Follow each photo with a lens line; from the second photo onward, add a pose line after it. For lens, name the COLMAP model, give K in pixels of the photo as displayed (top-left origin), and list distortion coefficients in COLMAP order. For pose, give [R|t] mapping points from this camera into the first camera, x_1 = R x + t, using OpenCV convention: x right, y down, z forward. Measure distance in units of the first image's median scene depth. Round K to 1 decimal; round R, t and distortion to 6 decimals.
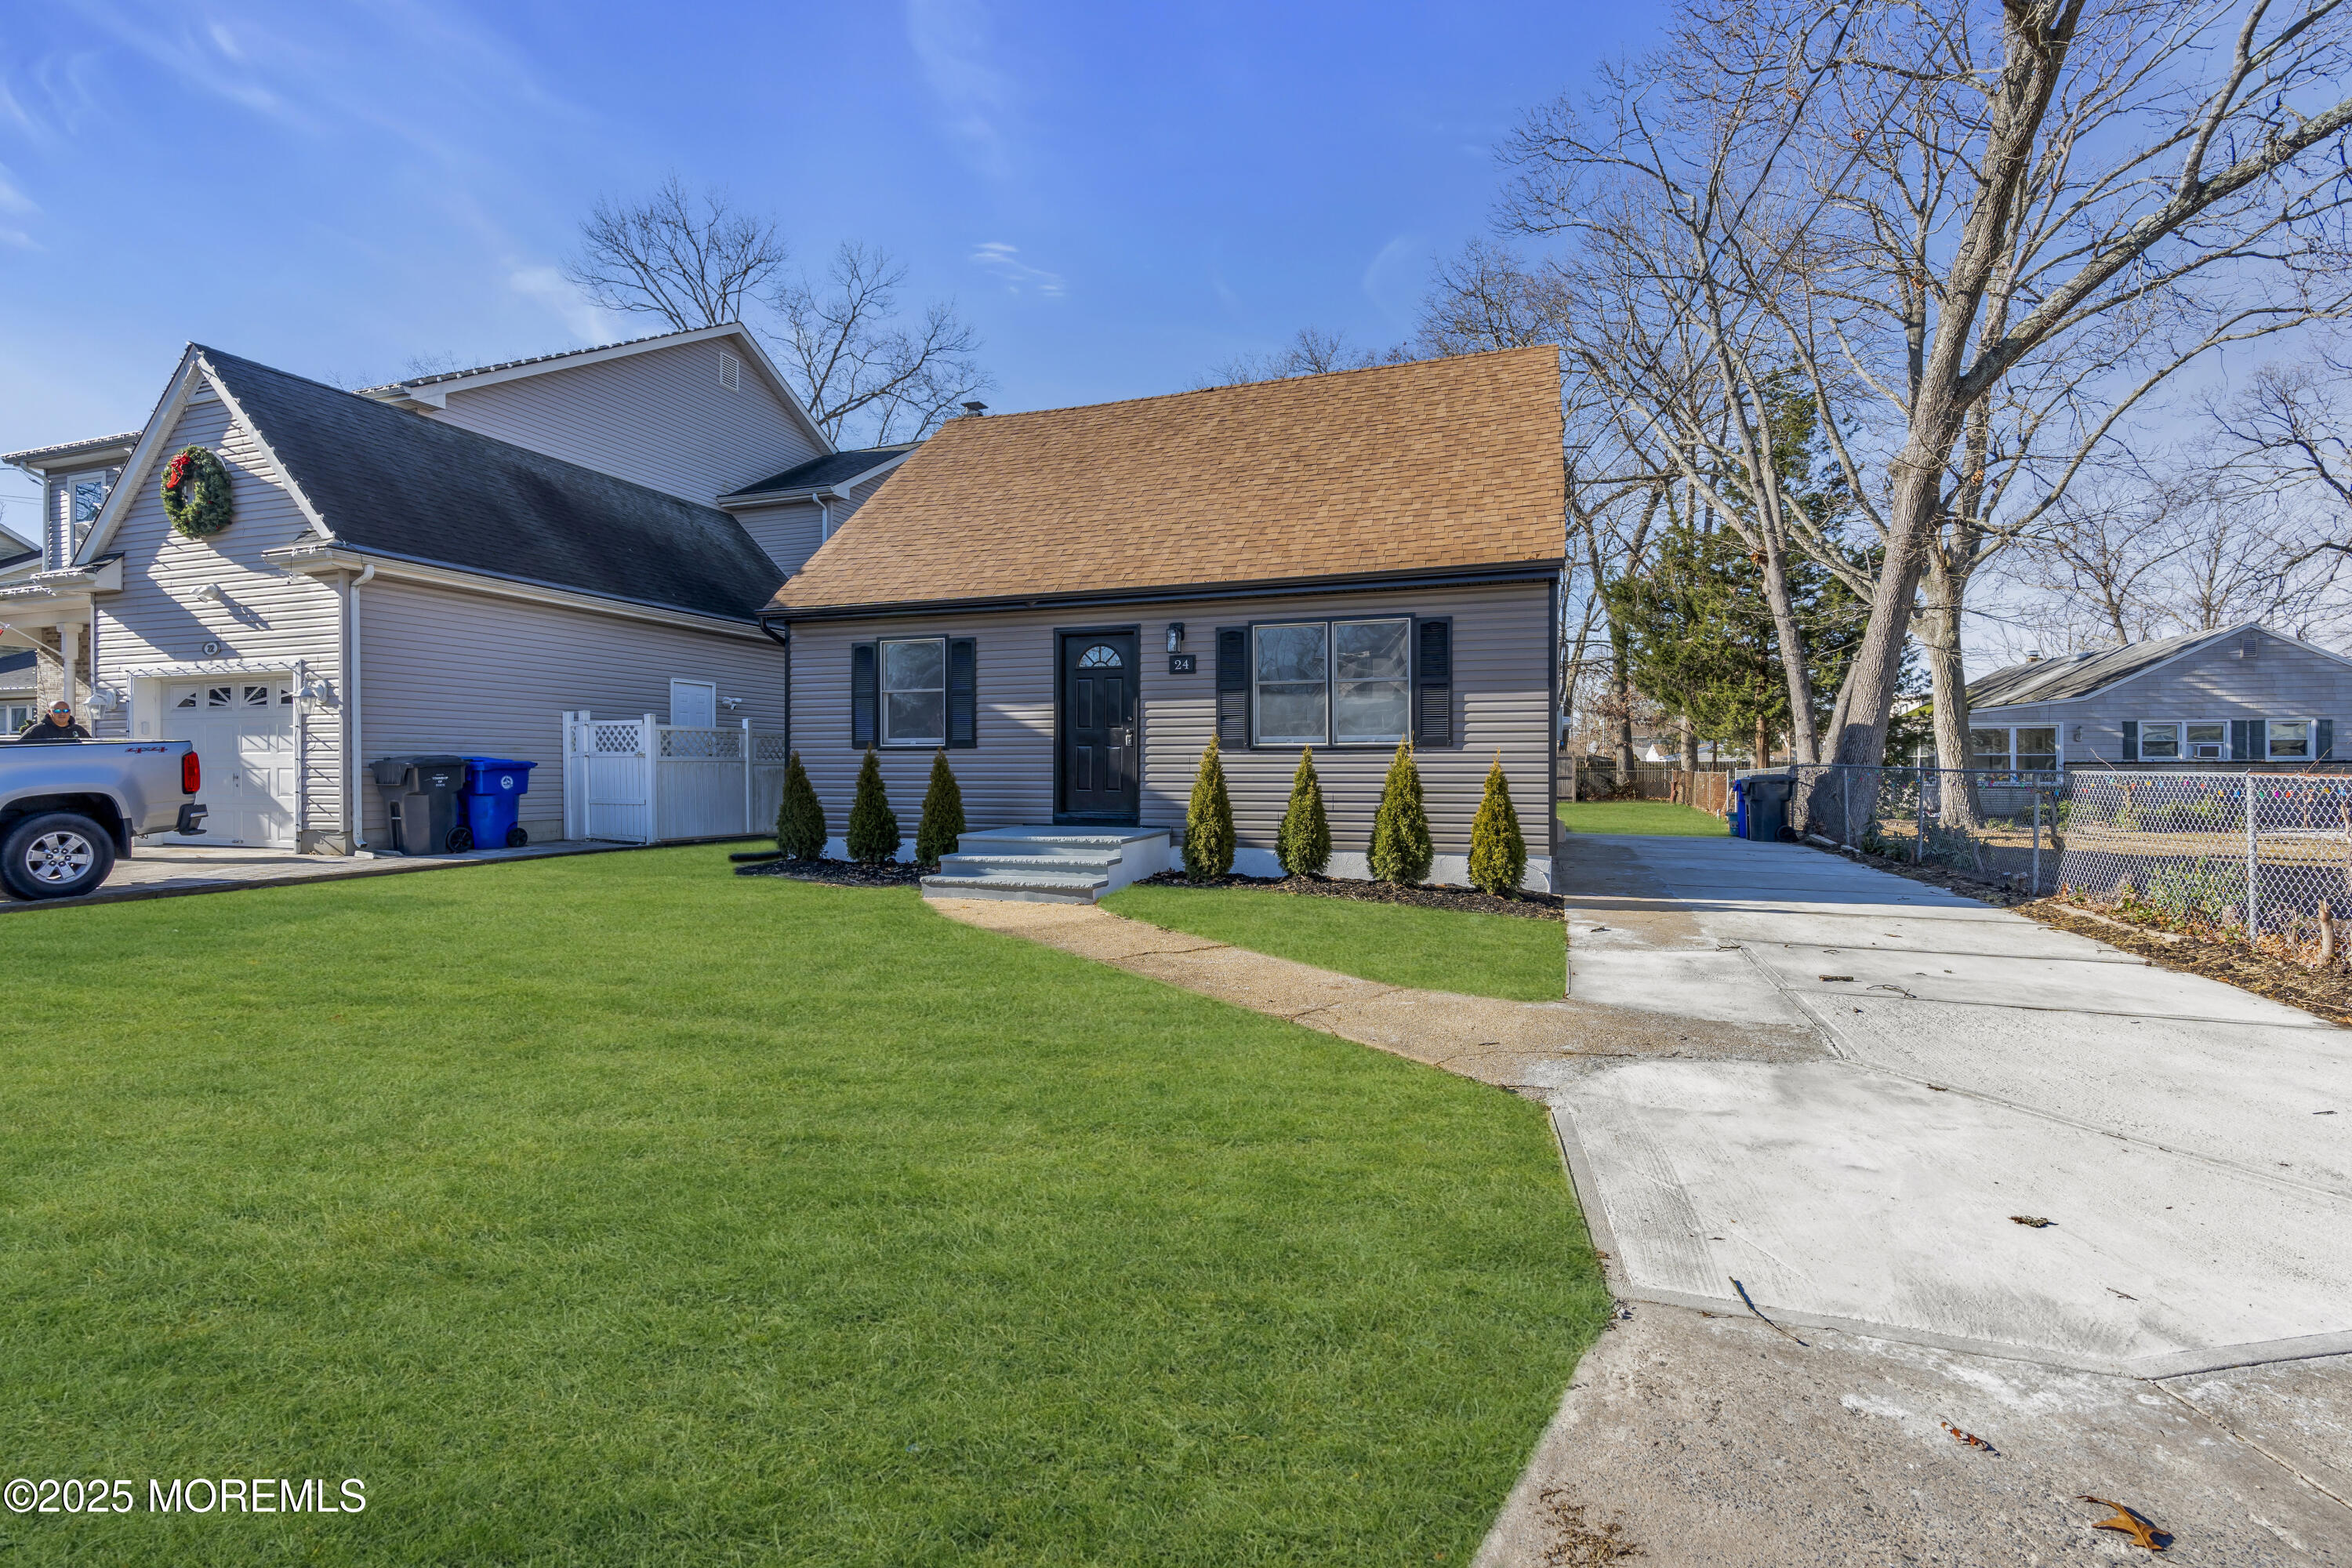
lens RADIAL K [[1081.8, 0, 1176.0], [0, 1081.8, 784.0], [0, 0, 1]] dist [0.000337, 0.000315]
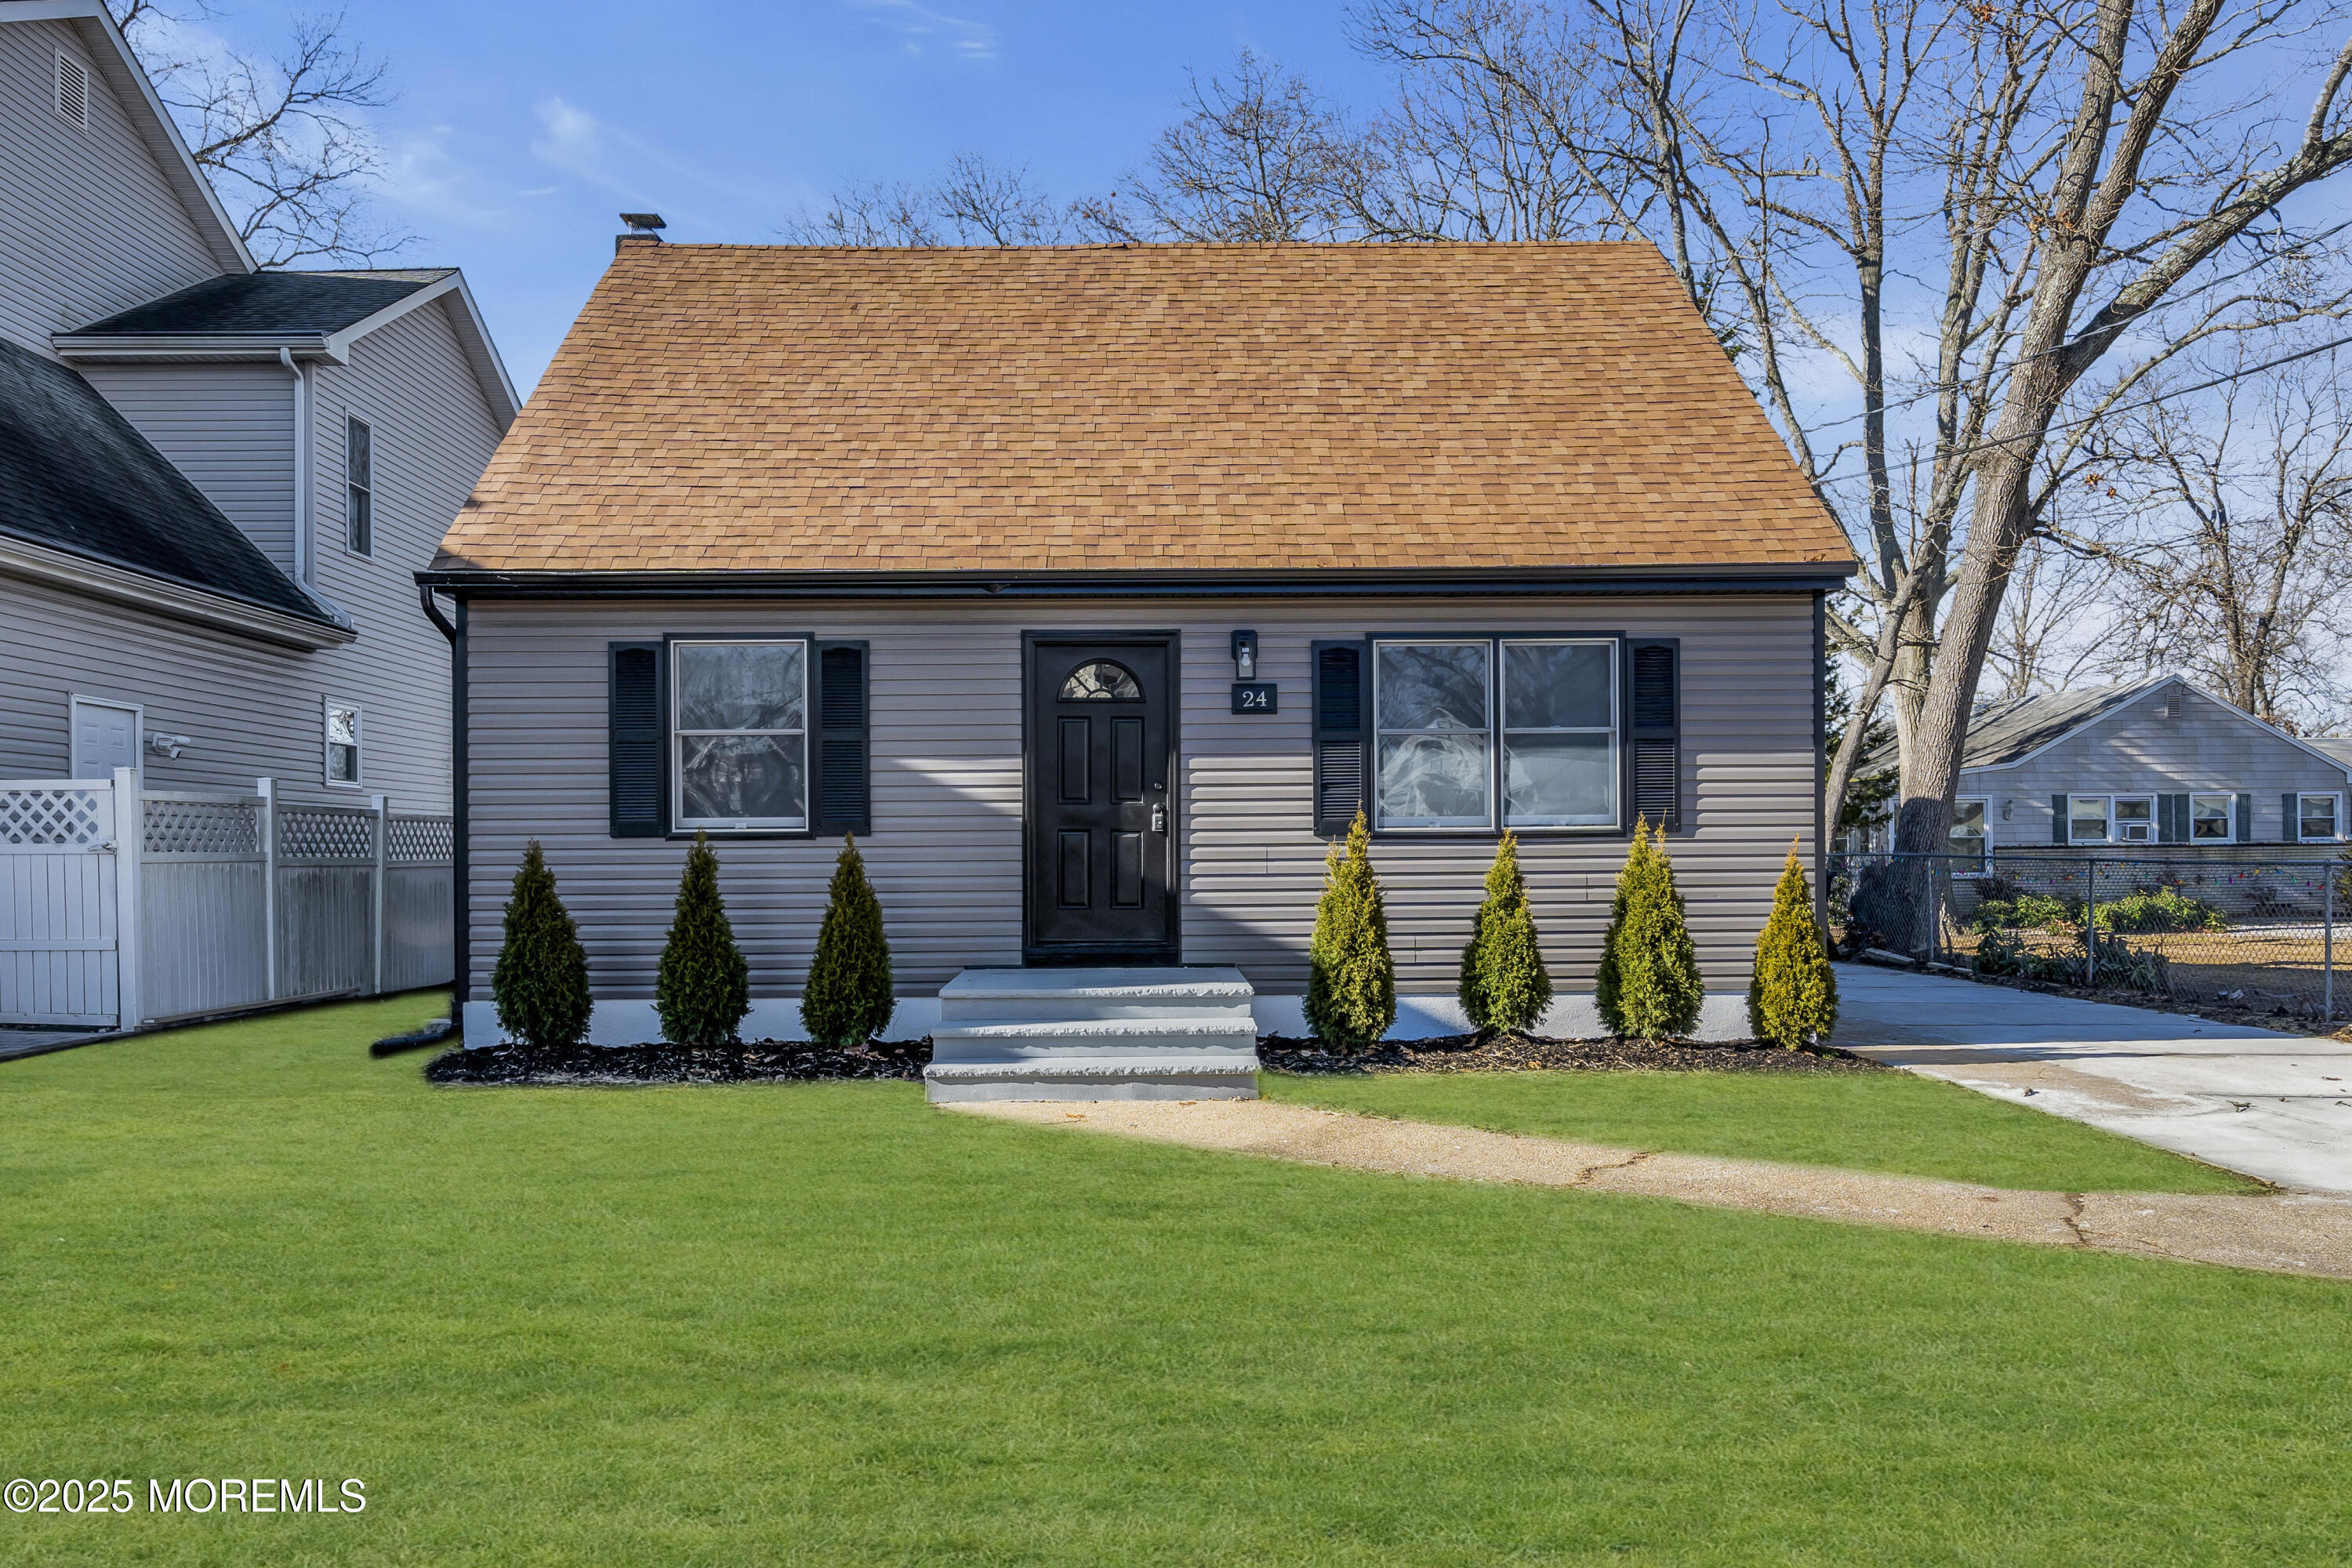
lens RADIAL K [[1734.8, 0, 1185.3], [0, 1734.8, 877.5], [0, 0, 1]] dist [0.000522, -0.000315]
pose [[0.934200, -0.011029, 0.356579, -0.364378], [0.012044, 0.999927, -0.000626, -0.008746], [-0.356546, 0.004880, 0.934265, 0.092838]]
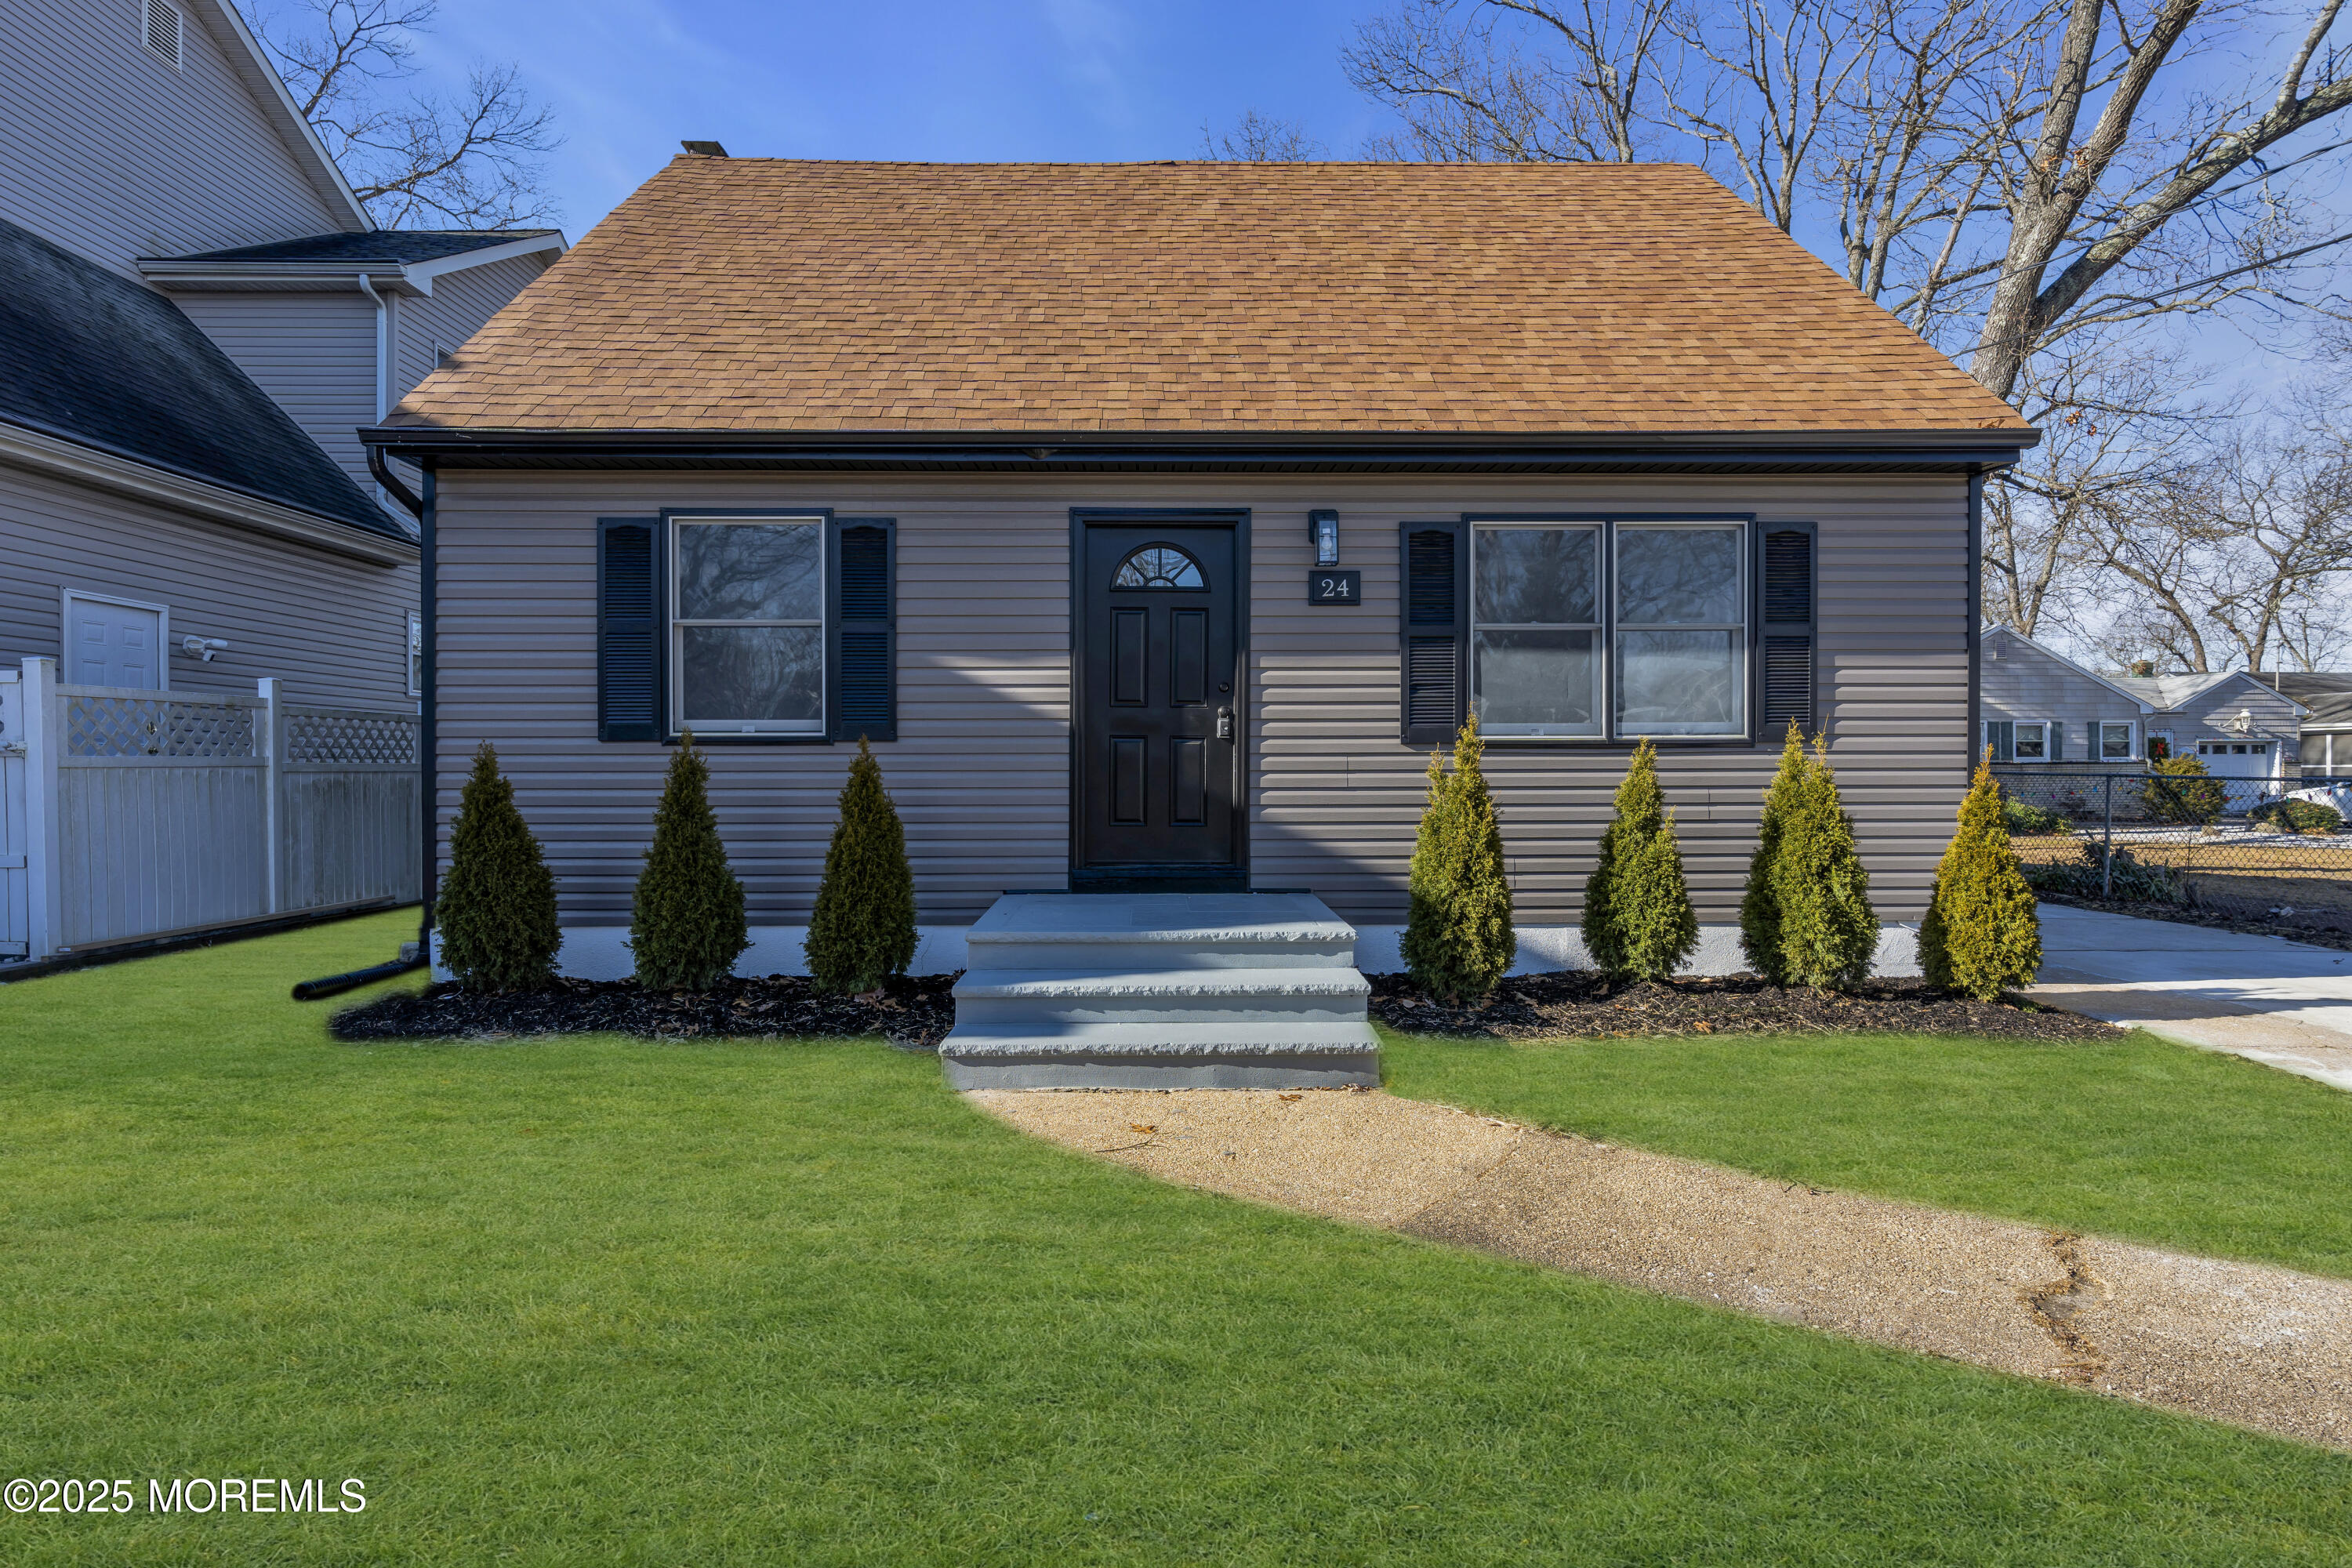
lens RADIAL K [[1220.3, 0, 1176.0], [0, 1220.3, 784.0], [0, 0, 1]] dist [0.003395, 0.000365]
pose [[0.935536, -0.006051, 0.353180, -0.269863], [0.006380, 0.999980, 0.000232, -0.012954], [-0.353174, 0.002036, 0.935555, 0.439180]]
